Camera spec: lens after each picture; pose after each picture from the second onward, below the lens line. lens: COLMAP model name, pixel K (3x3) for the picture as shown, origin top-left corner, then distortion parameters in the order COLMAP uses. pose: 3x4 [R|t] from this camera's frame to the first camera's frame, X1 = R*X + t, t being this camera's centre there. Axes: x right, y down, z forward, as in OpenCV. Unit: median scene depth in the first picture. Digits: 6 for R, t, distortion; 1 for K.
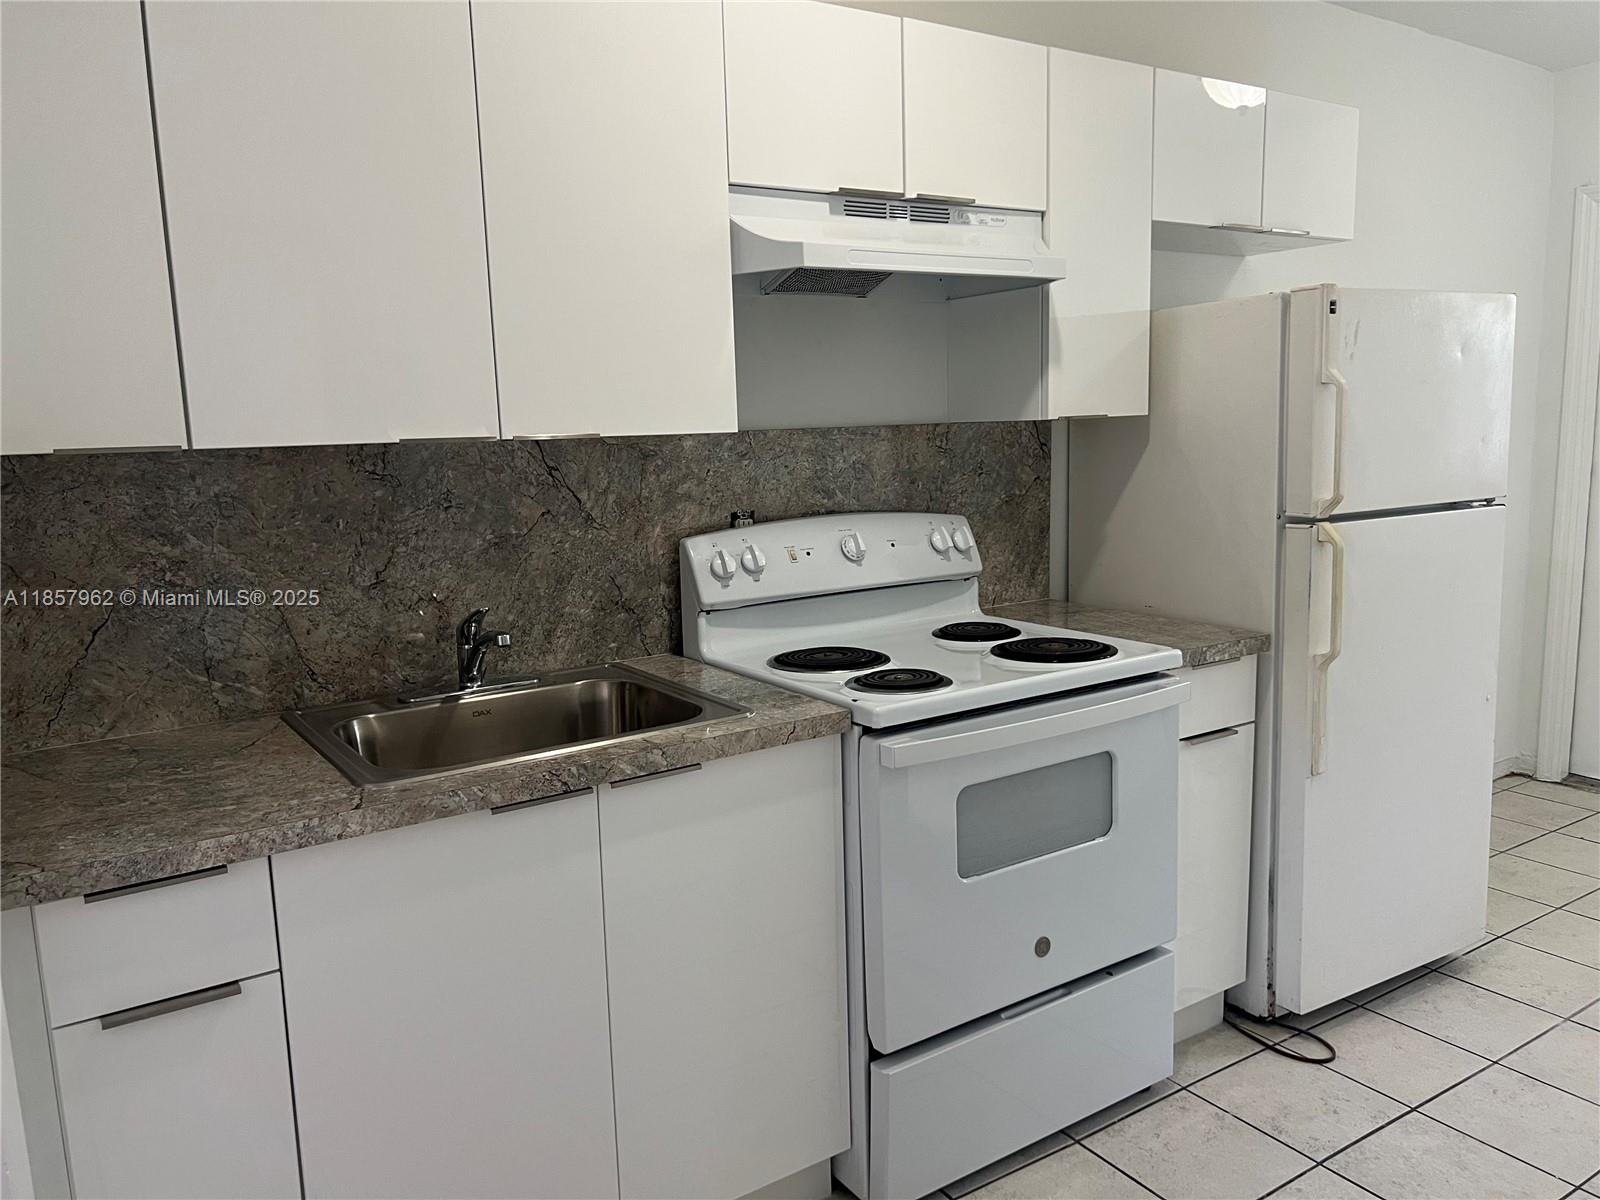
lens RADIAL K [[1207.7, 0, 811.5], [0, 1207.7, 609.4], [0, 0, 1]] dist [0.061650, -0.064488]
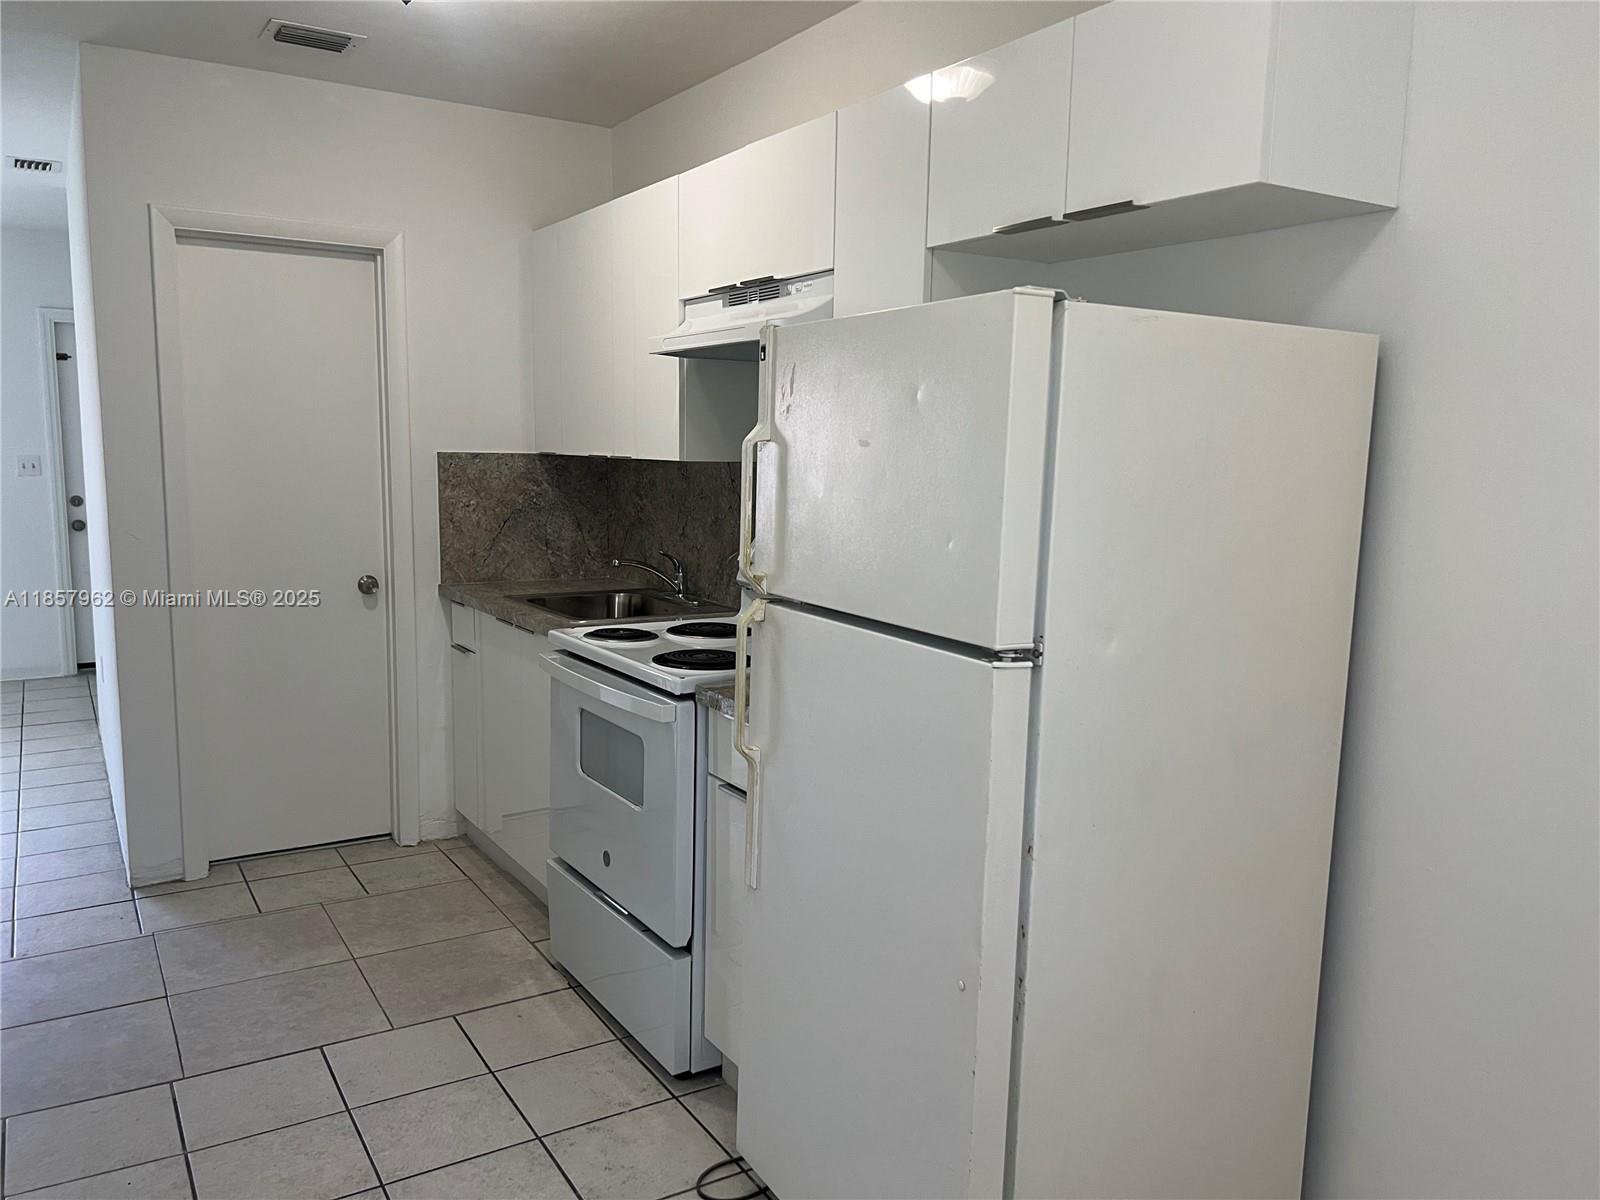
lens RADIAL K [[1207.7, 0, 790.8], [0, 1207.7, 621.2], [0, 0, 1]] dist [0.061650, -0.064488]
pose [[-0.052524, 0.172118, -0.983675, 1.269231], [-0.173147, 0.968546, 0.178716, -0.215010], [0.983494, 0.179708, -0.021070, 1.045208]]
